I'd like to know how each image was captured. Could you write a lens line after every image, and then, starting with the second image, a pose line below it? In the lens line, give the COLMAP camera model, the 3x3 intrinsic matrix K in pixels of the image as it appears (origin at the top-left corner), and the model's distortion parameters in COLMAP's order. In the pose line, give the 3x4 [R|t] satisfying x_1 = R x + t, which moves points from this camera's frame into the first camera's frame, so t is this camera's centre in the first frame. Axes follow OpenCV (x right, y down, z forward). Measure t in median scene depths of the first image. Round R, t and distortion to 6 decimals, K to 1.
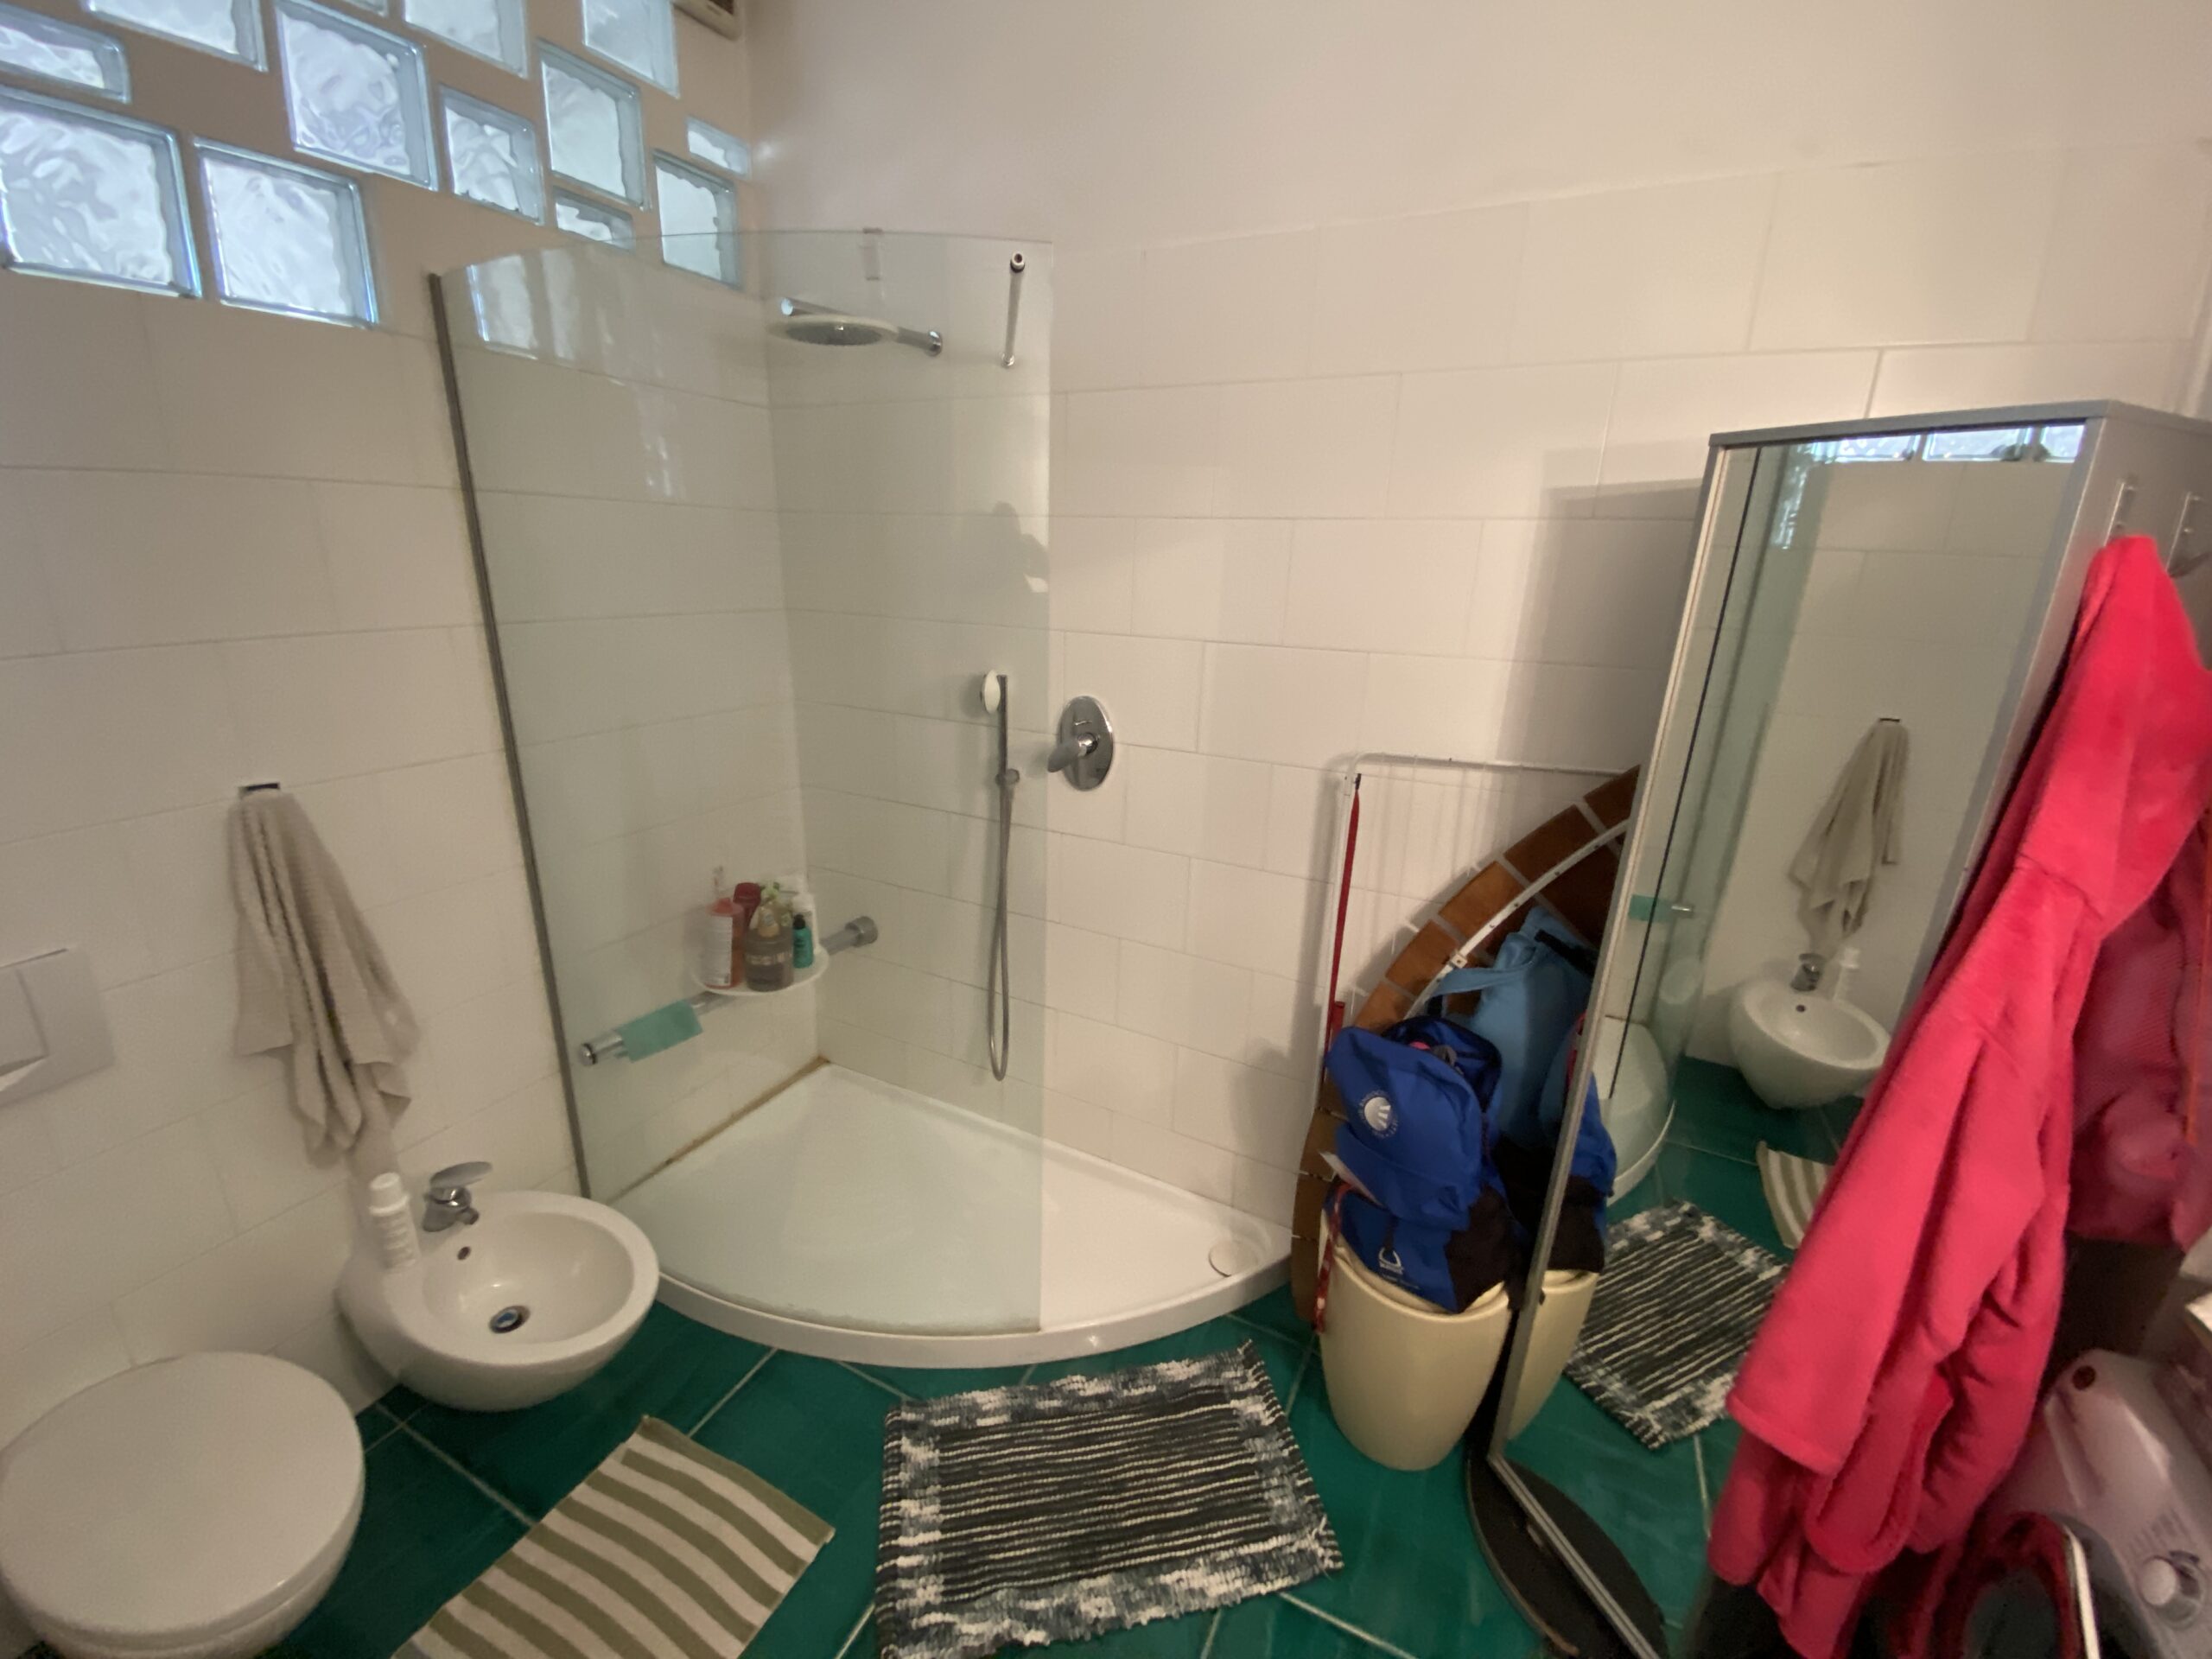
lens RADIAL K [[917.4, 0, 1106.0], [0, 917.4, 829.5], [0, 0, 1]] dist [0.022760, -0.014758]
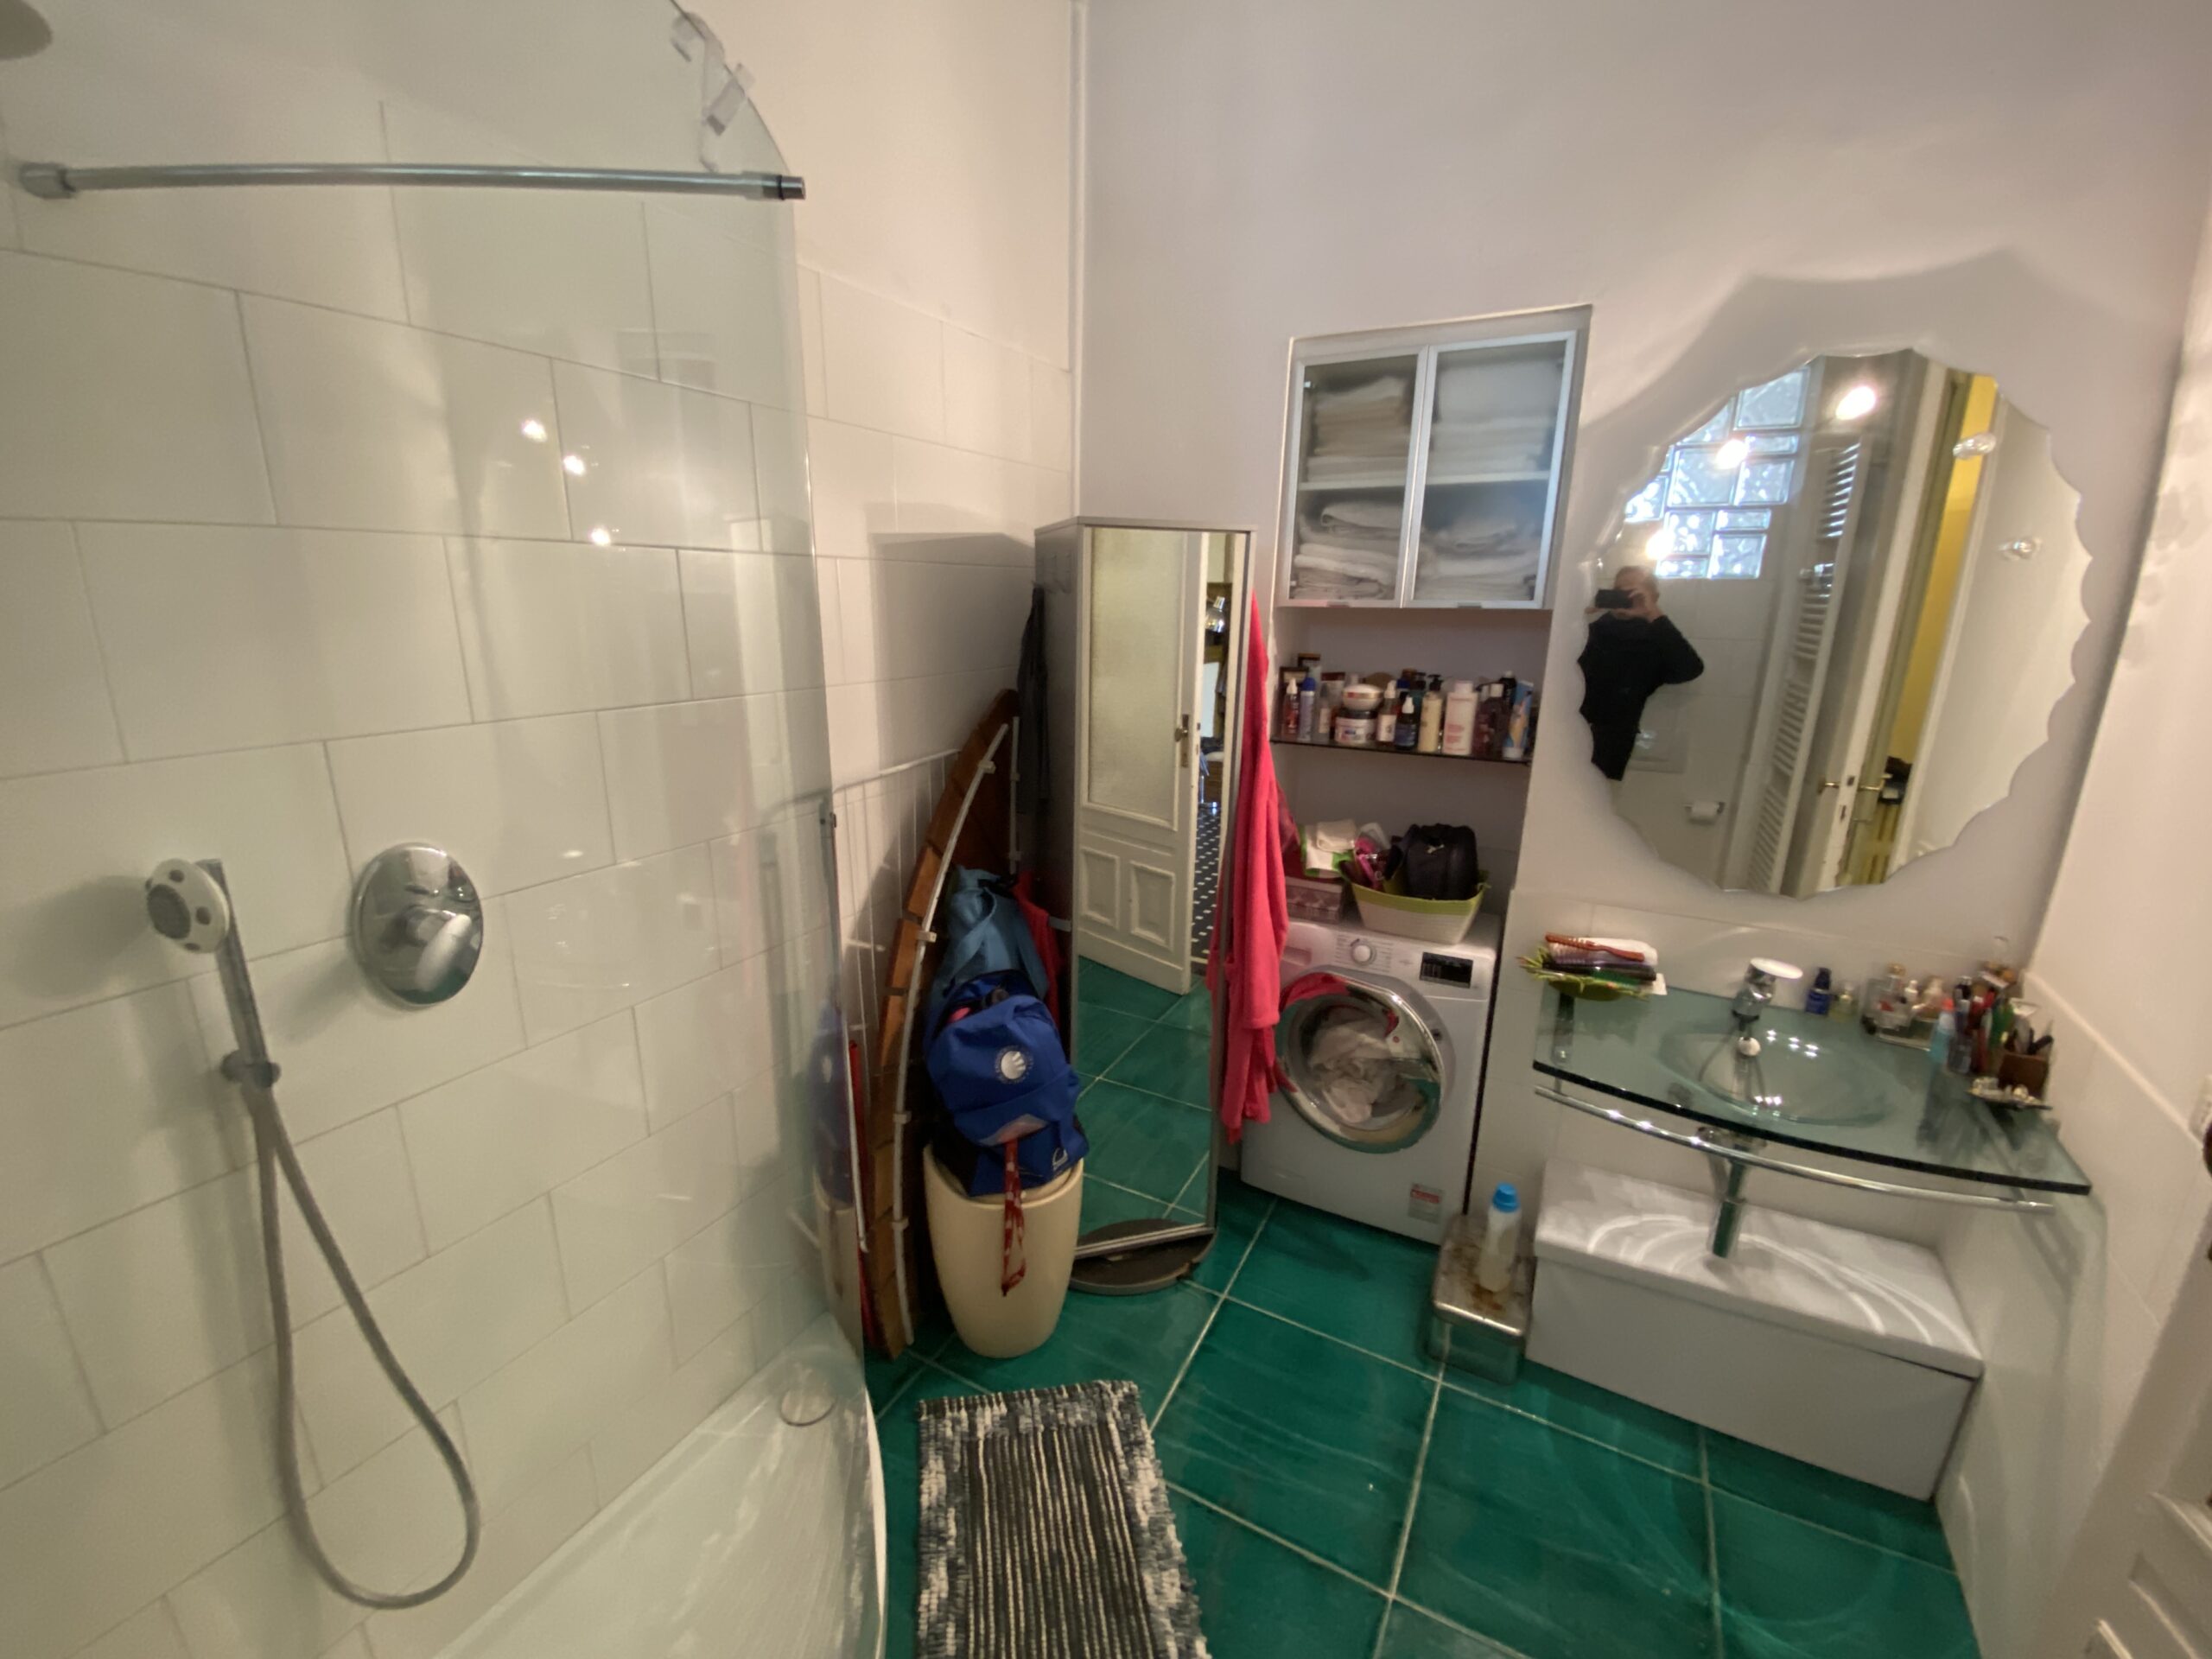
lens RADIAL K [[901.3, 0, 1107.0], [0, 901.3, 809.9], [0, 0, 1]] dist [0.018210, -0.019951]
pose [[0.033895, -0.262528, 0.964329, -0.707182], [0.284015, 0.927633, 0.242555, -0.234110], [-0.958221, 0.265662, 0.106004, 0.660033]]
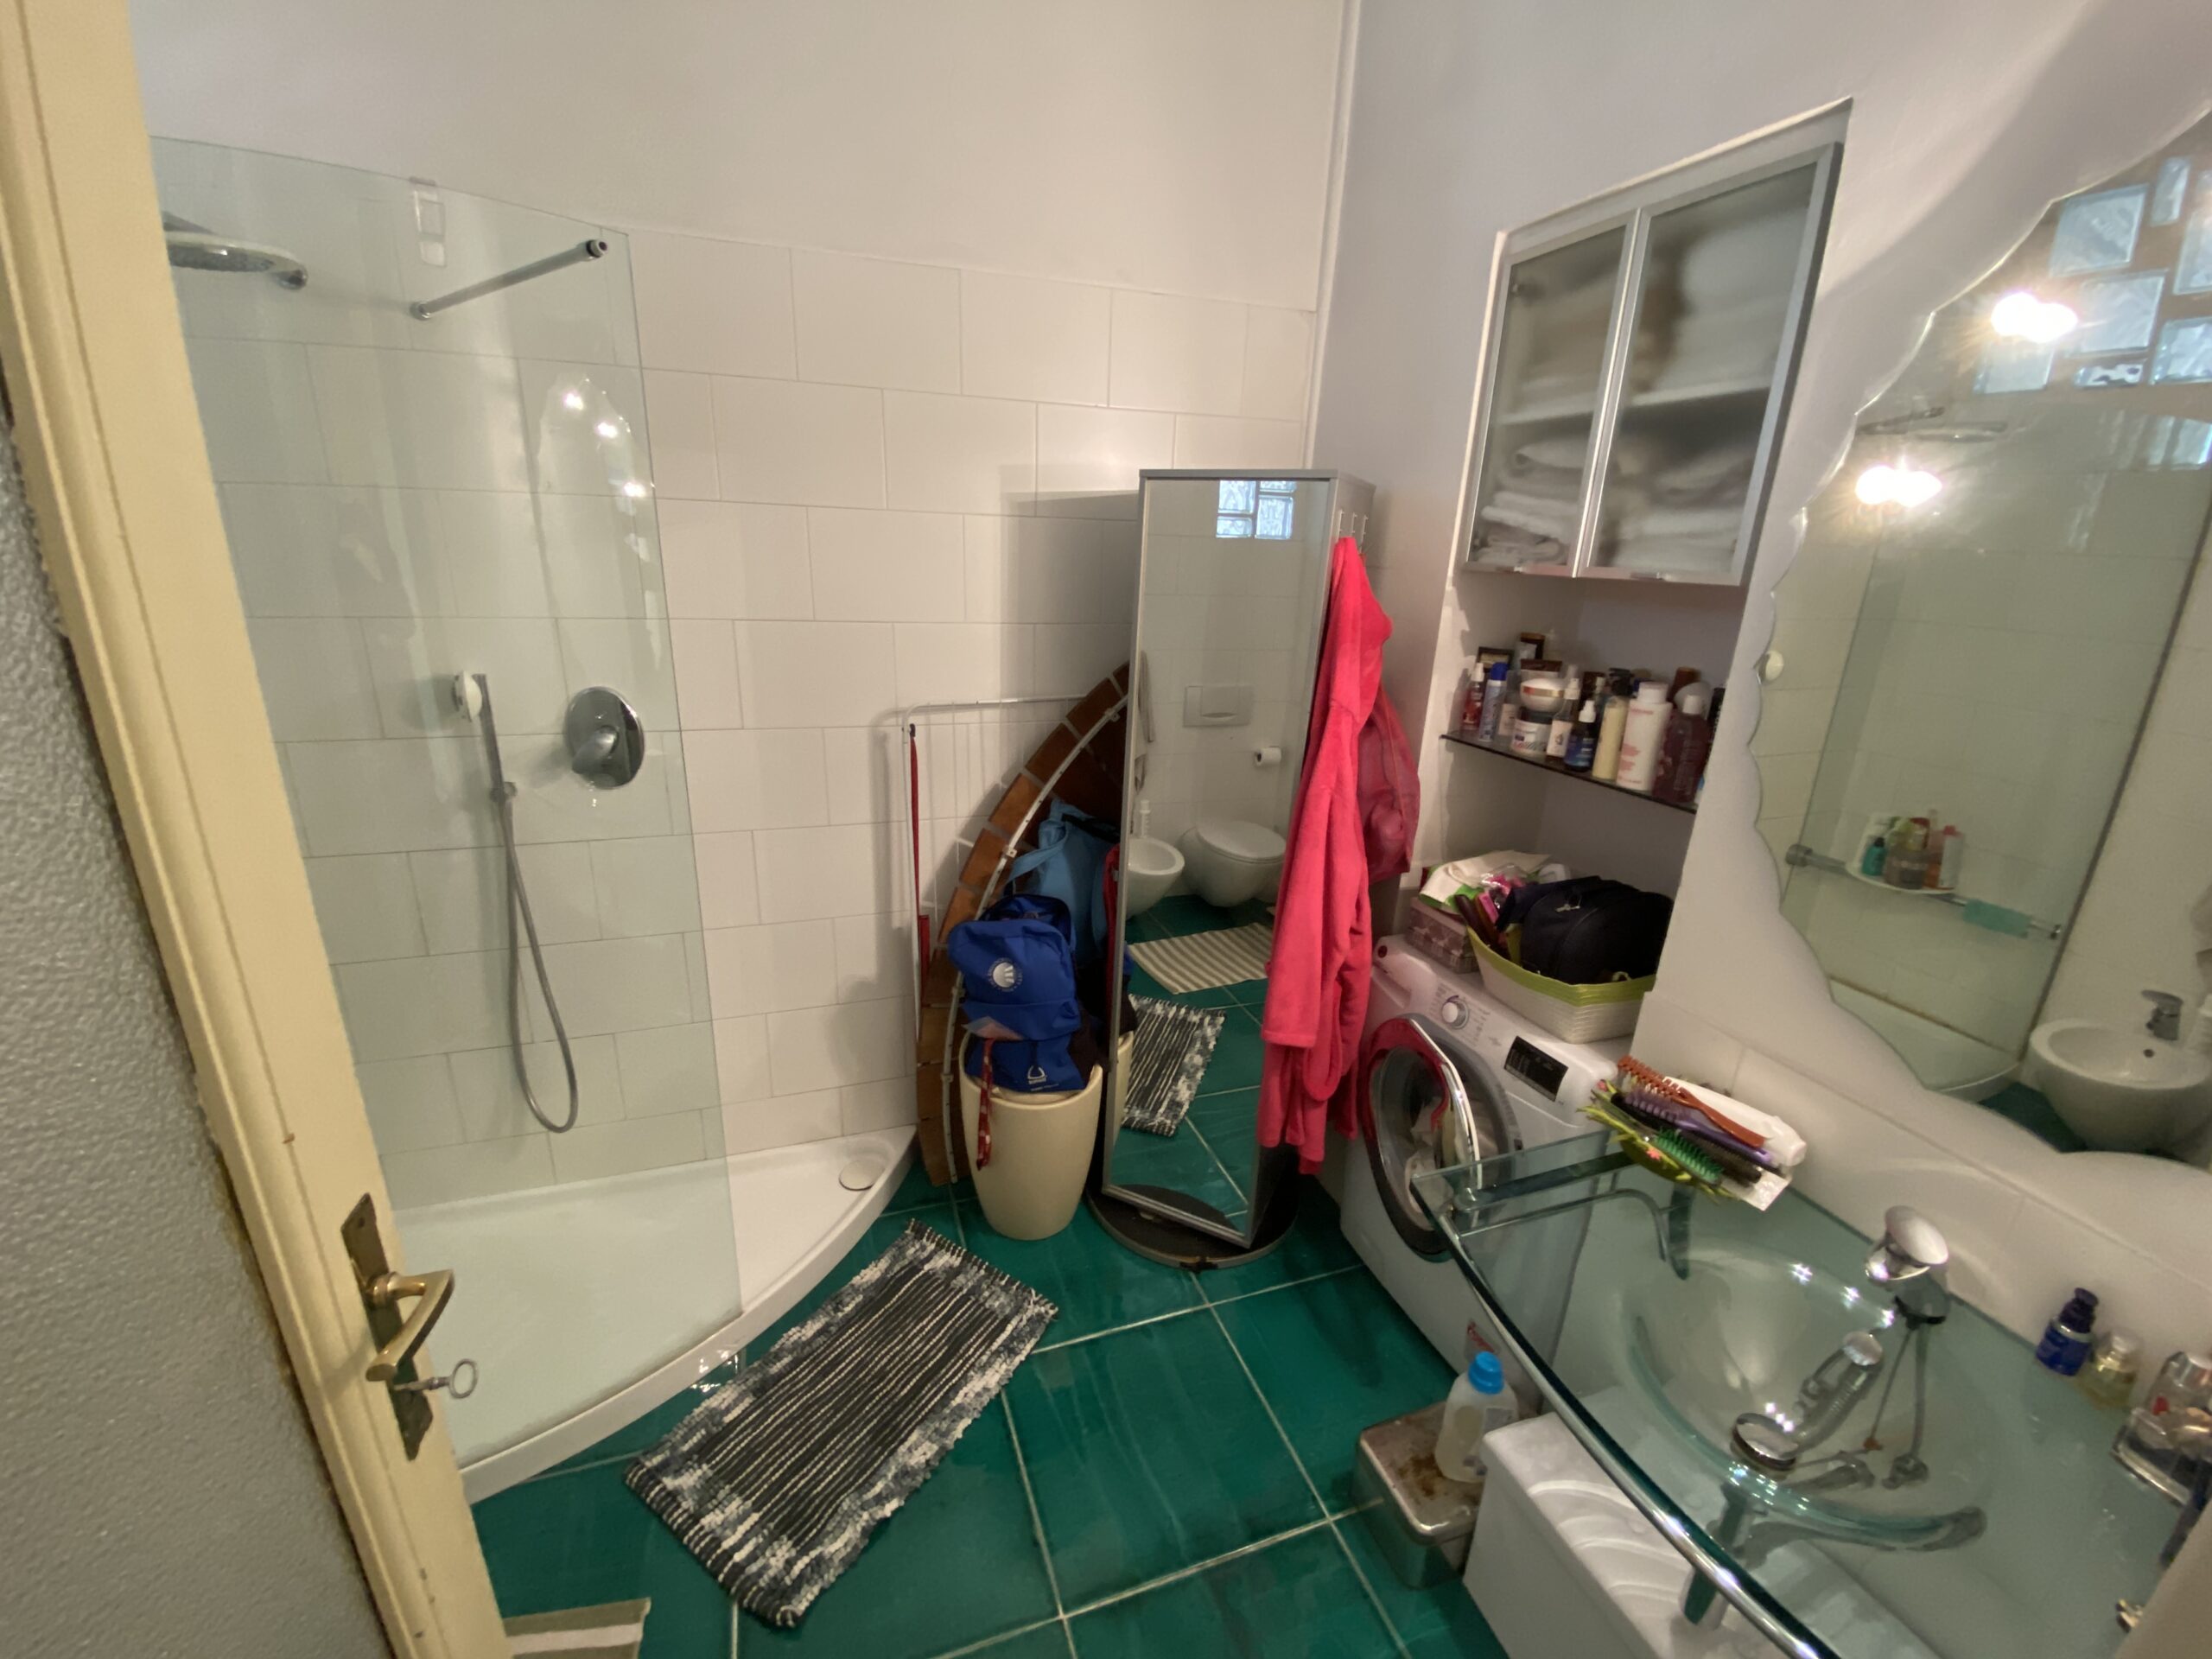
lens RADIAL K [[901.3, 0, 1107.0], [0, 901.3, 809.9], [0, 0, 1]] dist [0.018210, -0.019951]
pose [[0.698953, -0.208136, 0.684211, -0.416917], [0.199624, 0.975467, 0.092811, -0.010330], [-0.686742, 0.071714, 0.723355, -0.039433]]
